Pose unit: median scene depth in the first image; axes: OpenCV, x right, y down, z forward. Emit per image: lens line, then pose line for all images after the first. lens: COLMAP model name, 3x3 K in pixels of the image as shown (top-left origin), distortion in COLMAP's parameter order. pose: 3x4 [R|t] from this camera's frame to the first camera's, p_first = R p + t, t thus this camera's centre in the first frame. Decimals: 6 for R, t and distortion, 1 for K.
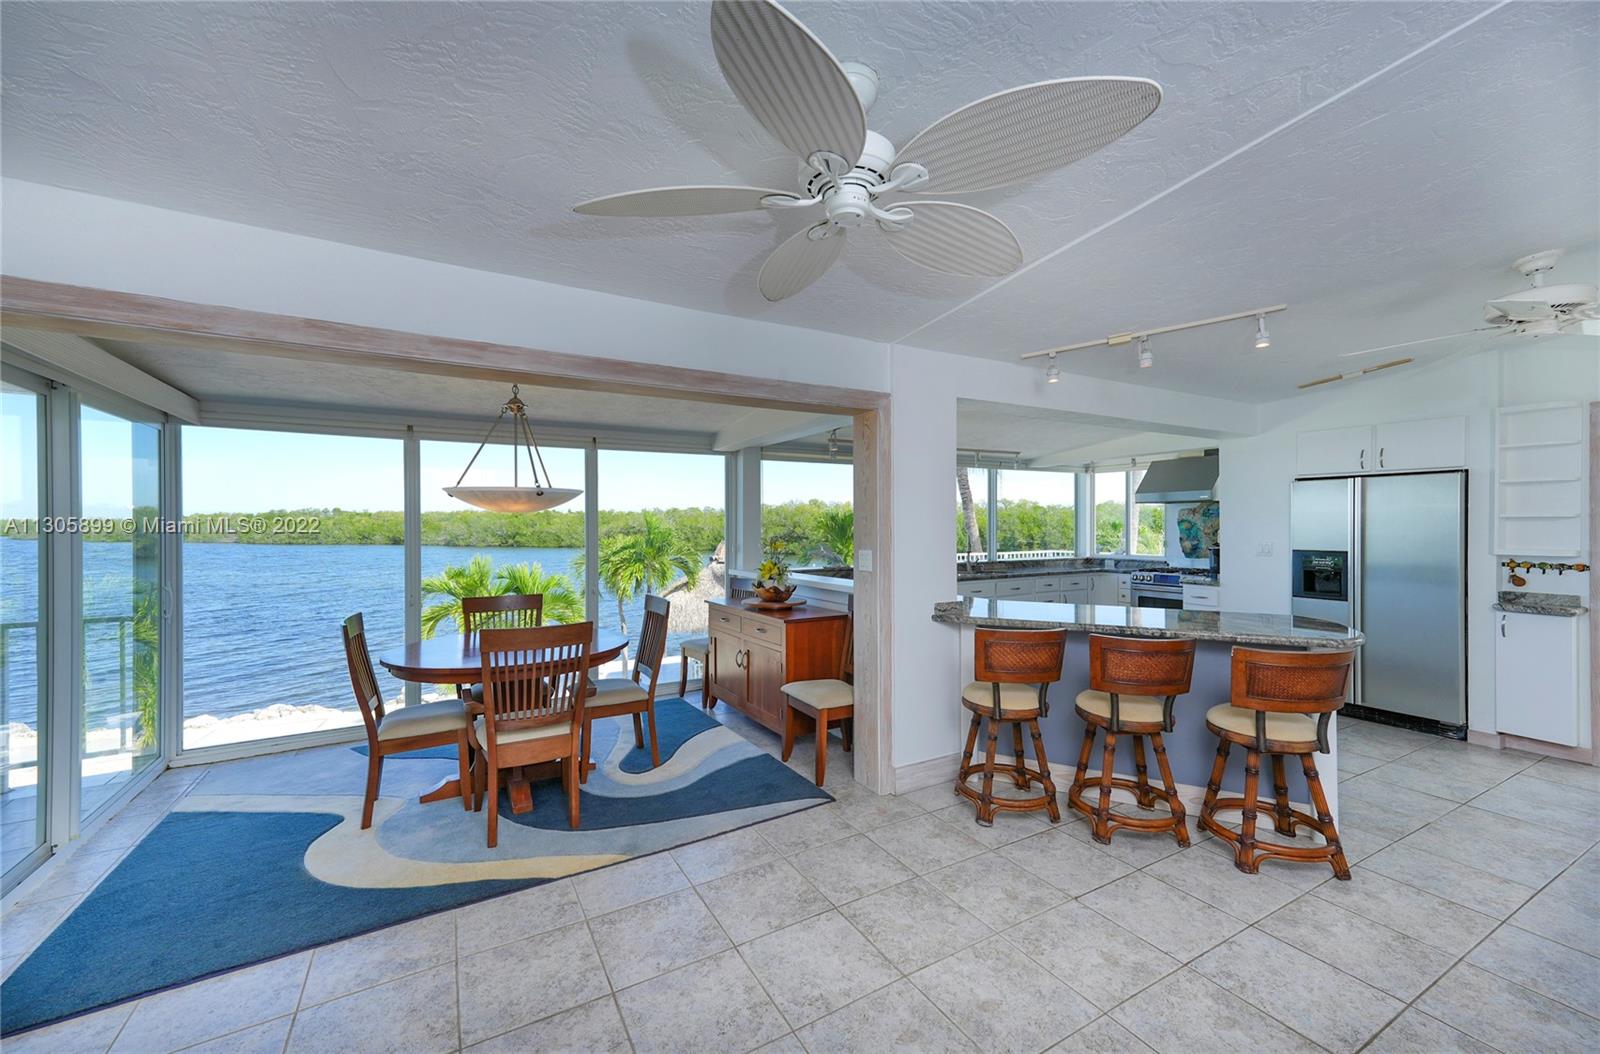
lens RADIAL K [[648.4, 0, 803.8], [0, 648.4, 523.1], [0, 0, 1]] dist [0.003033, 0.001017]
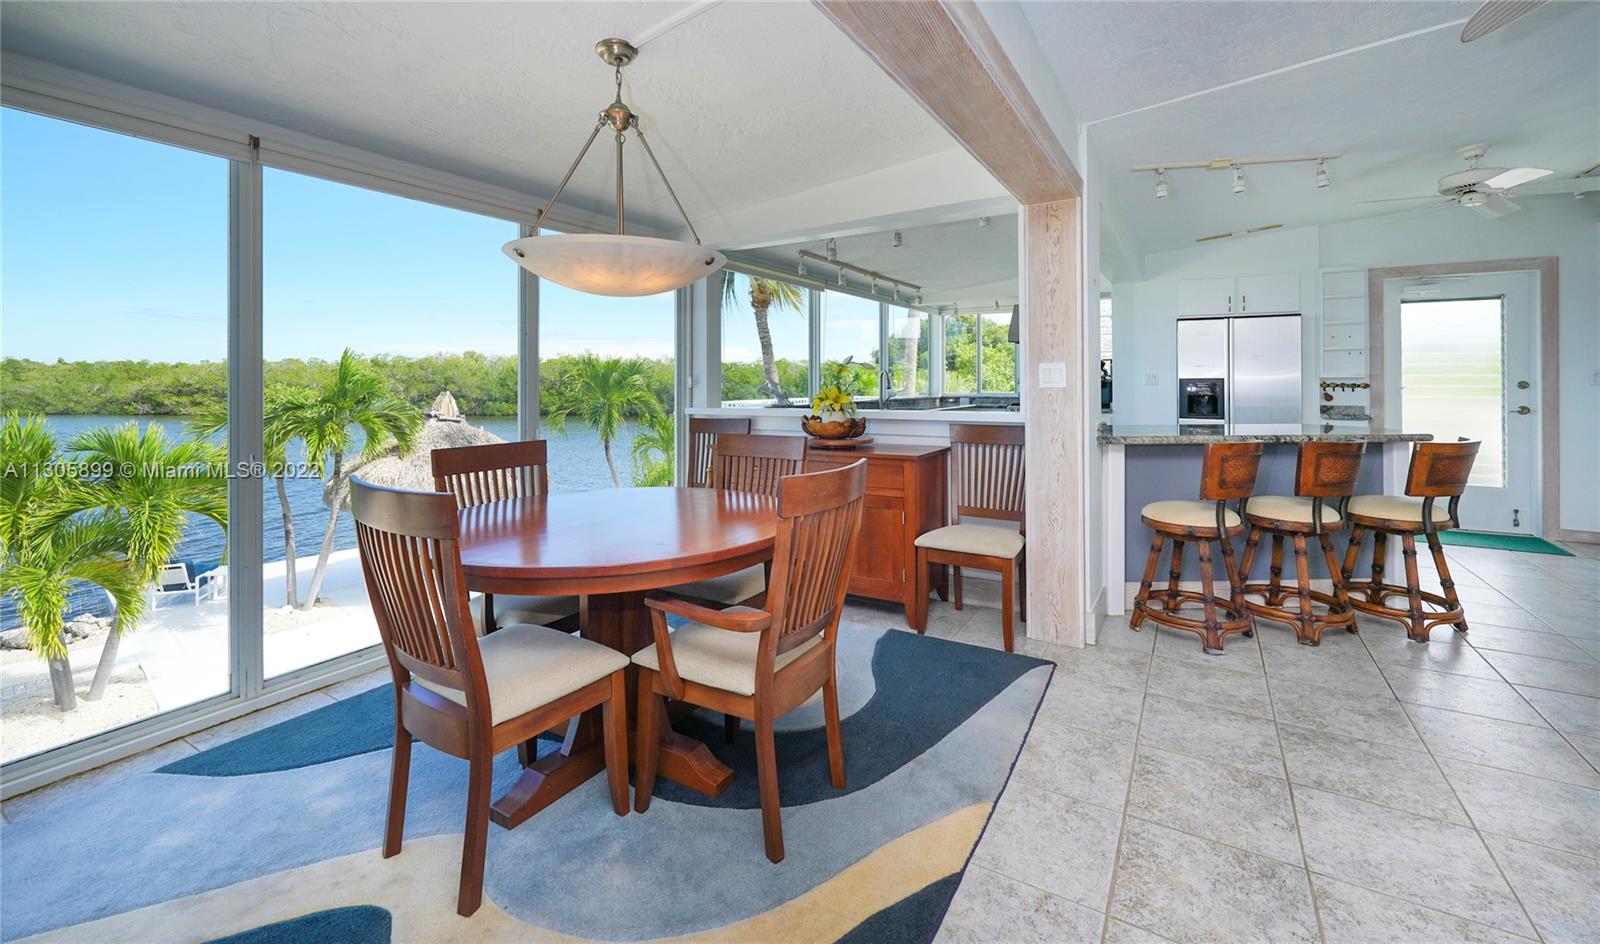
lens RADIAL K [[665.1, 0, 796.3], [0, 665.1, 376.6], [0, 0, 1]] dist [-0.009972, 0.000498]
pose [[0.874092, 0.003720, 0.485746, -0.543632], [-0.000150, 0.999973, -0.007389, 0.057921], [-0.485761, 0.006386, 0.874069, 0.352876]]
